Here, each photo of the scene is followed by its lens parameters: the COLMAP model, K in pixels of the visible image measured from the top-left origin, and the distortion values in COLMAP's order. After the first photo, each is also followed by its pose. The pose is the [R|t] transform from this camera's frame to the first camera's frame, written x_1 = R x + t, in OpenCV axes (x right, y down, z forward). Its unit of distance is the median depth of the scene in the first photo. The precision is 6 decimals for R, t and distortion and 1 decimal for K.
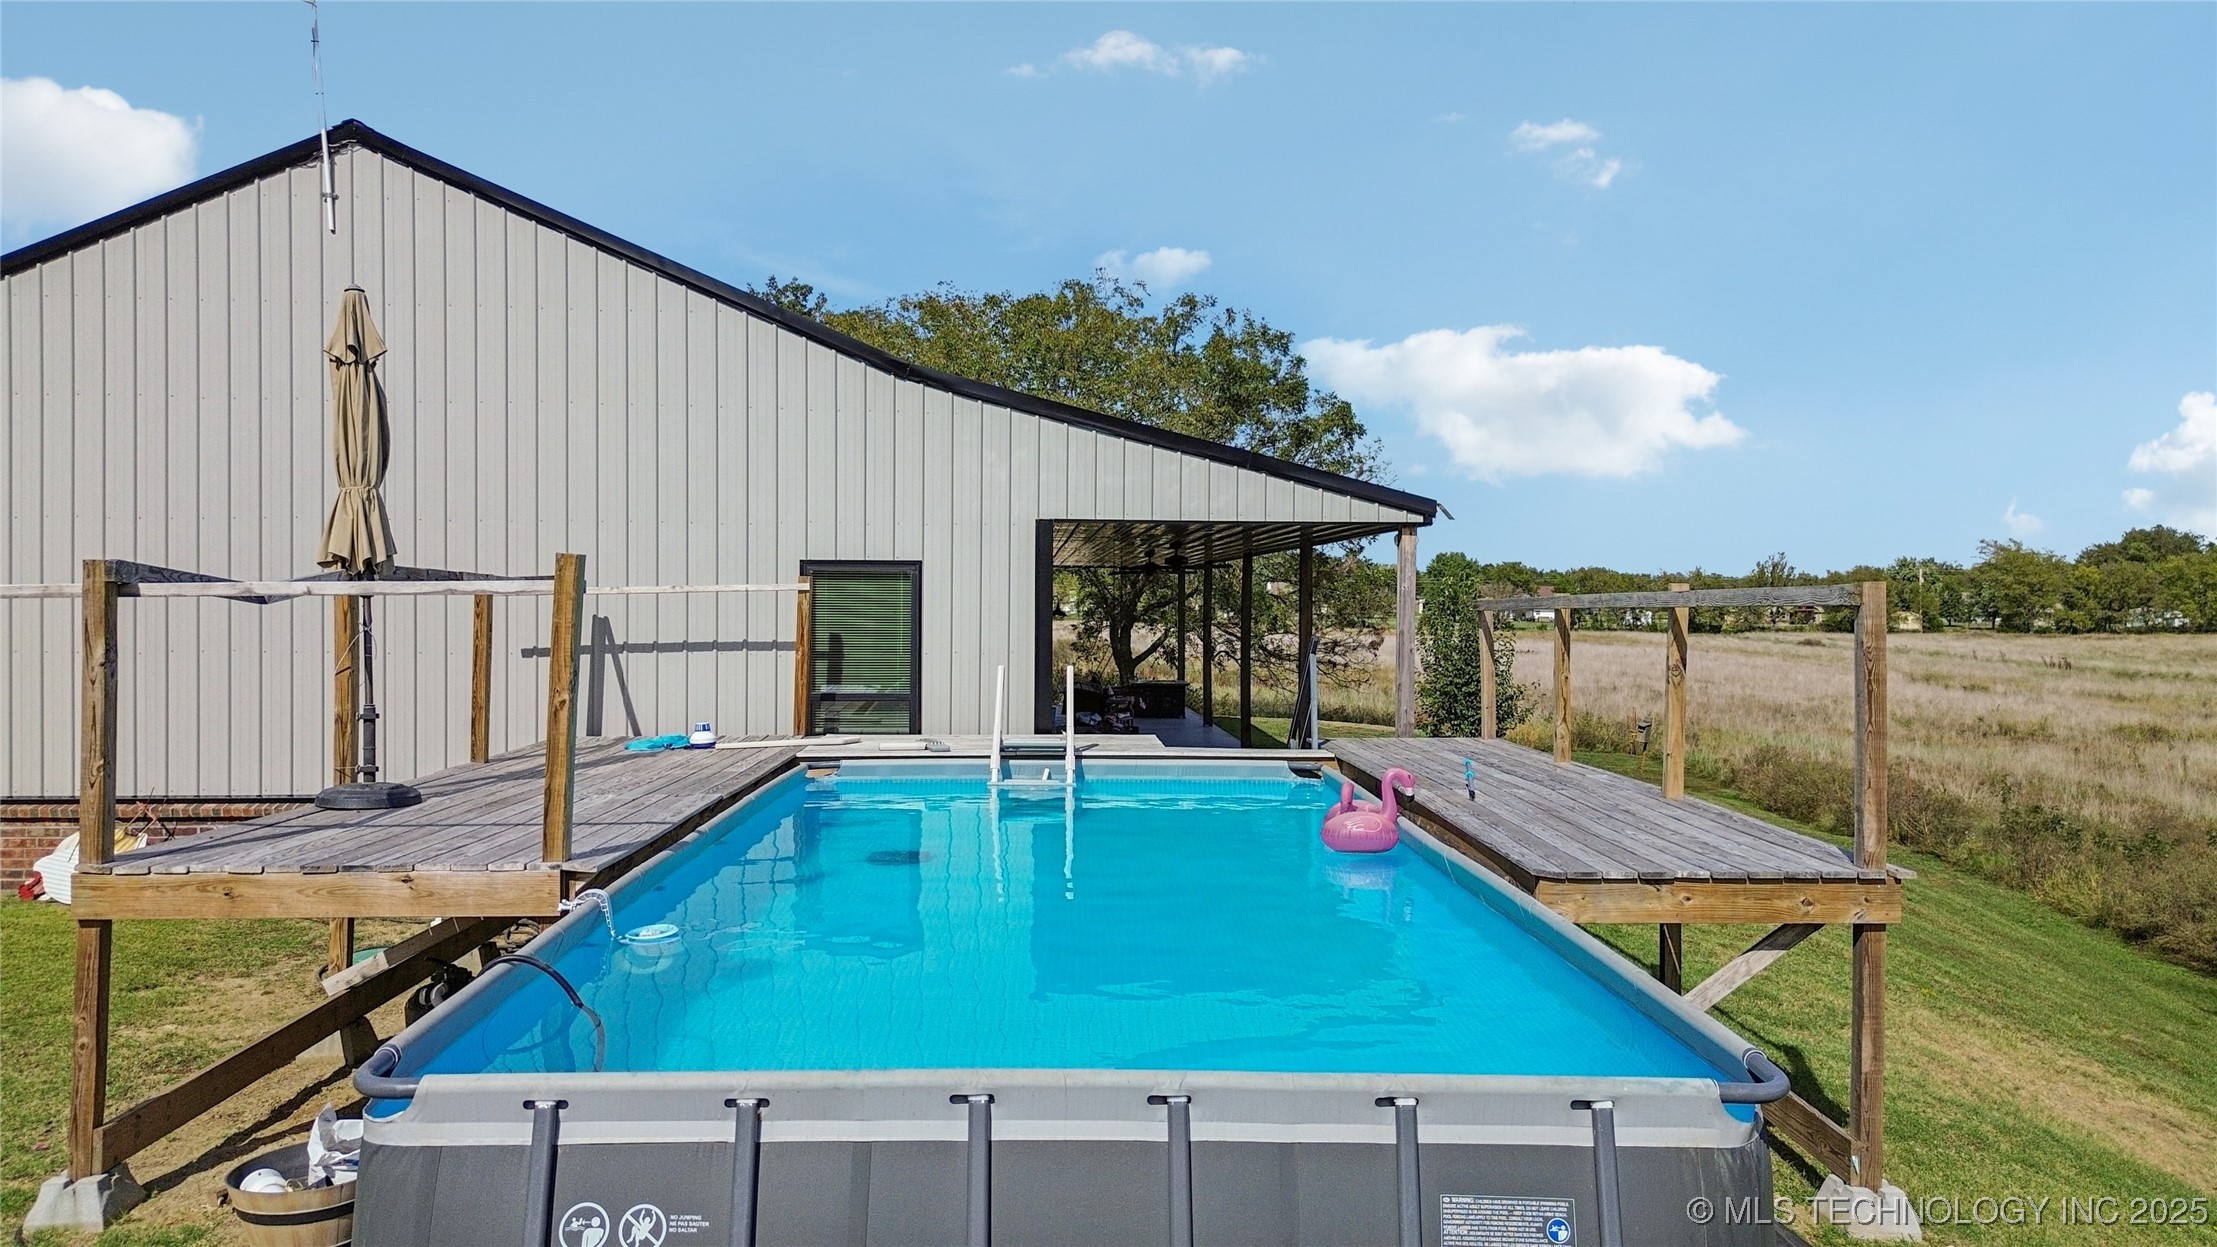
lens RADIAL K [[1549.4, 0, 1133.9], [0, 1549.4, 617.4], [0, 0, 1]] dist [0.049875, -0.053240]
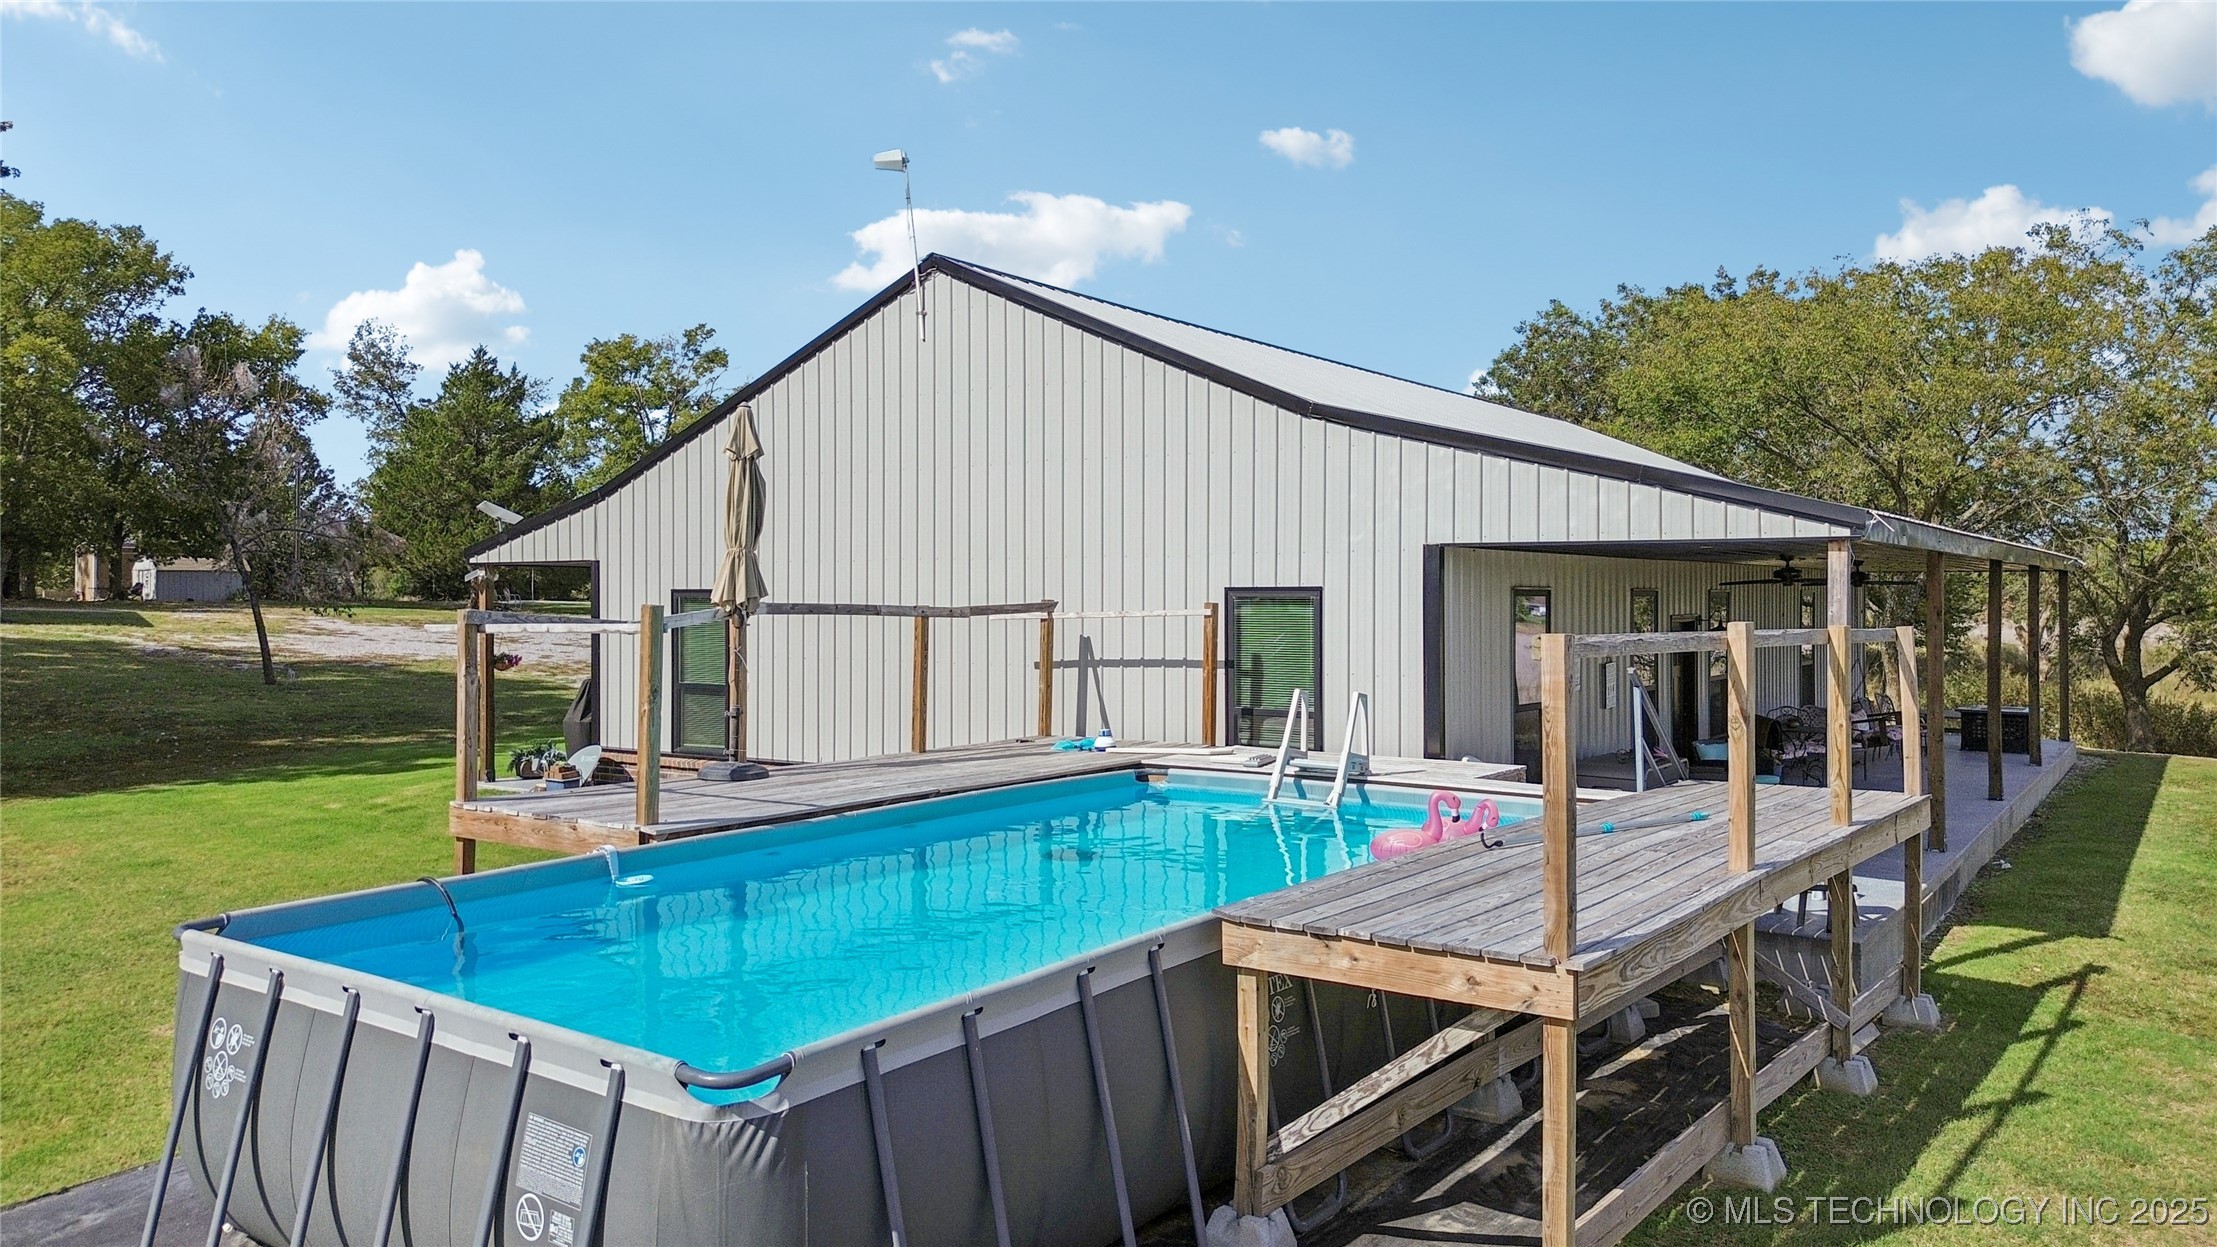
lens RADIAL K [[1549.4, 0, 1133.9], [0, 1549.4, 617.4], [0, 0, 1]] dist [0.049875, -0.053240]
pose [[0.788212, 0.003470, -0.615394, 0.419971], [-0.004006, 0.999992, 0.000506, -0.015809], [0.615390, 0.002066, 0.788220, 0.084004]]
